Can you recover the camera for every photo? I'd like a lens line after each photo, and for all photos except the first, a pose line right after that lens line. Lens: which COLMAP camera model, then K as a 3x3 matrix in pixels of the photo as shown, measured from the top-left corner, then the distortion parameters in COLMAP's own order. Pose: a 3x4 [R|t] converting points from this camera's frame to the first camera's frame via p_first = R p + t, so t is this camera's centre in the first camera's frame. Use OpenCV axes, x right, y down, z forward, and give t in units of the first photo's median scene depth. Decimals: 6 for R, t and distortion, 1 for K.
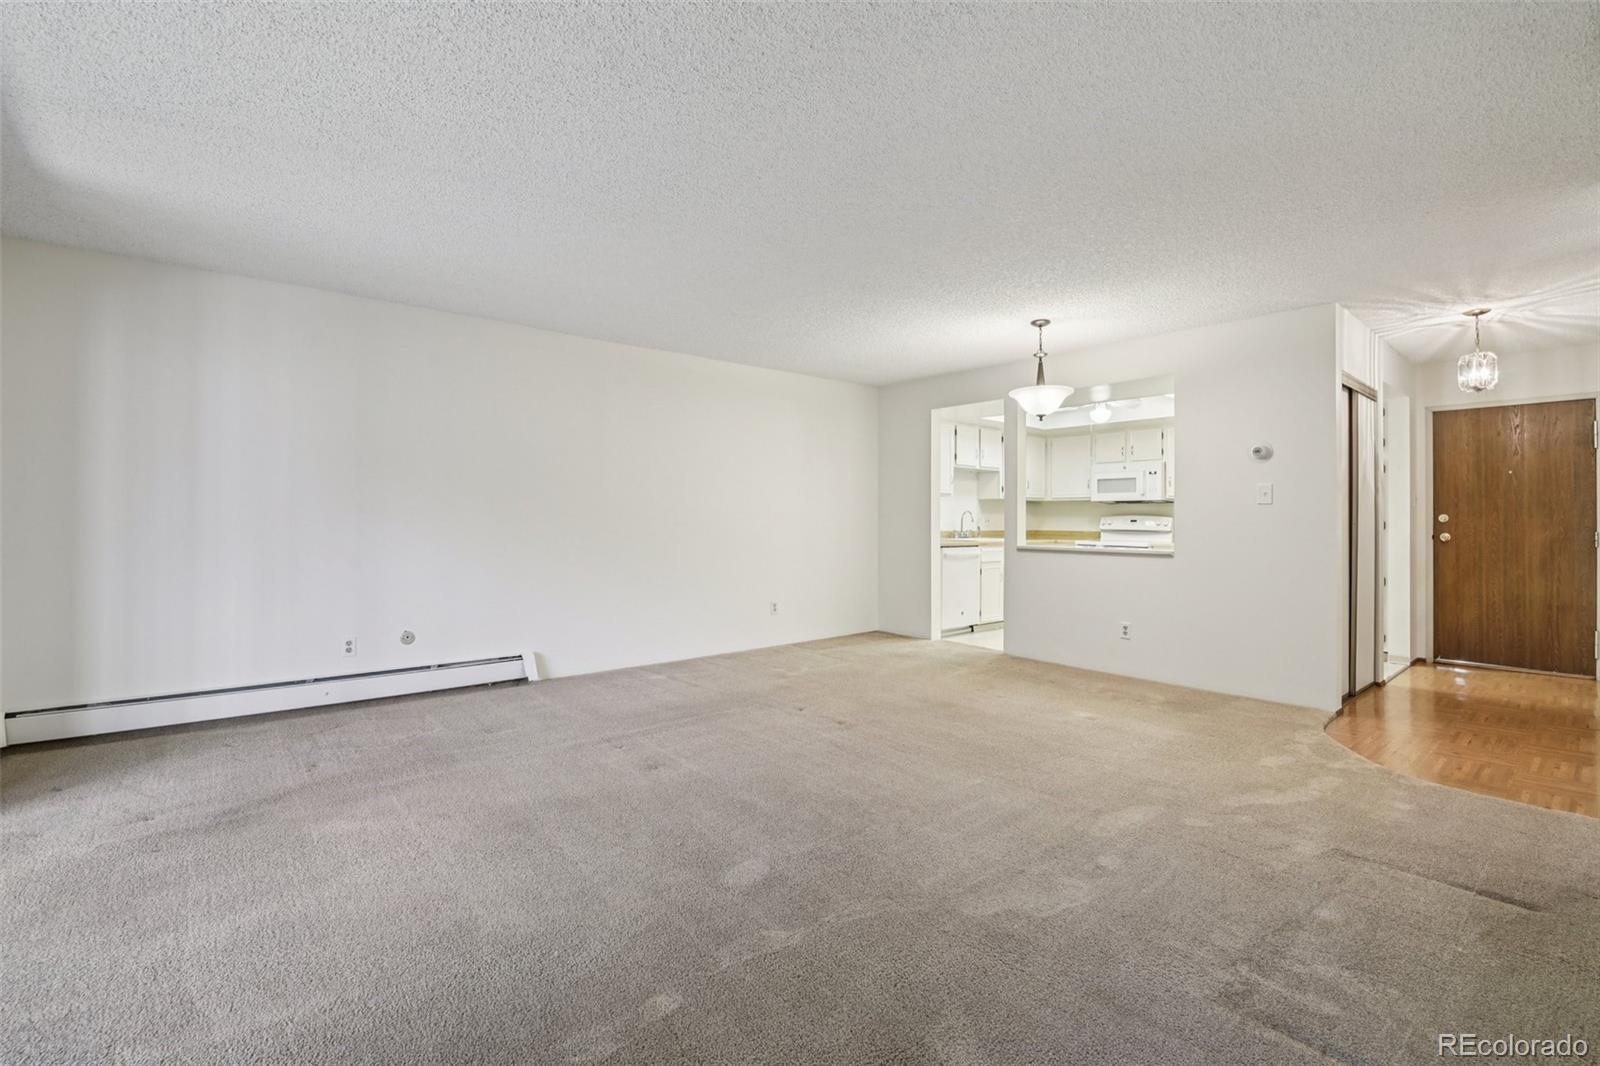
lens RADIAL K [[701.1, 0, 797.4], [0, 701.1, 521.1], [0, 0, 1]] dist [0.000441, 0.000038]
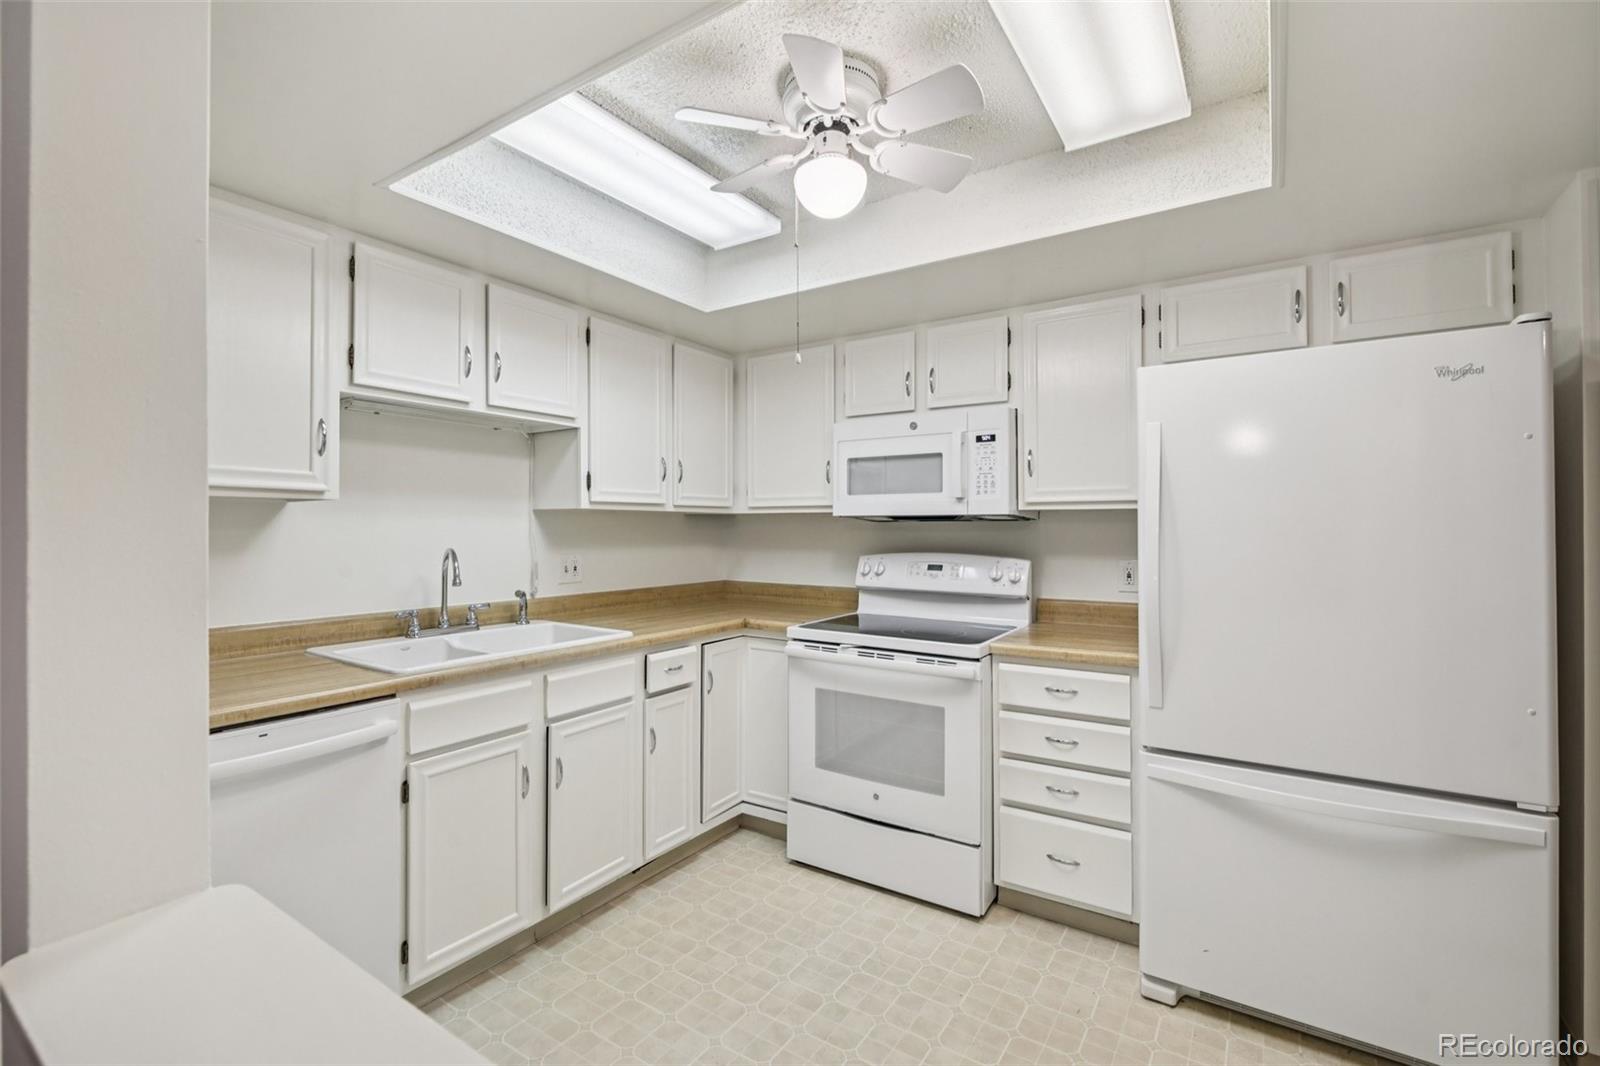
lens RADIAL K [[701.1, 0, 801.1], [0, 701.1, 528.1], [0, 0, 1]] dist [0.000441, 0.000038]
pose [[0.959181, -0.004053, 0.282763, 0.297751], [0.004132, 0.999991, 0.000319, -0.022283], [-0.282762, 0.000862, 0.959190, 0.646106]]
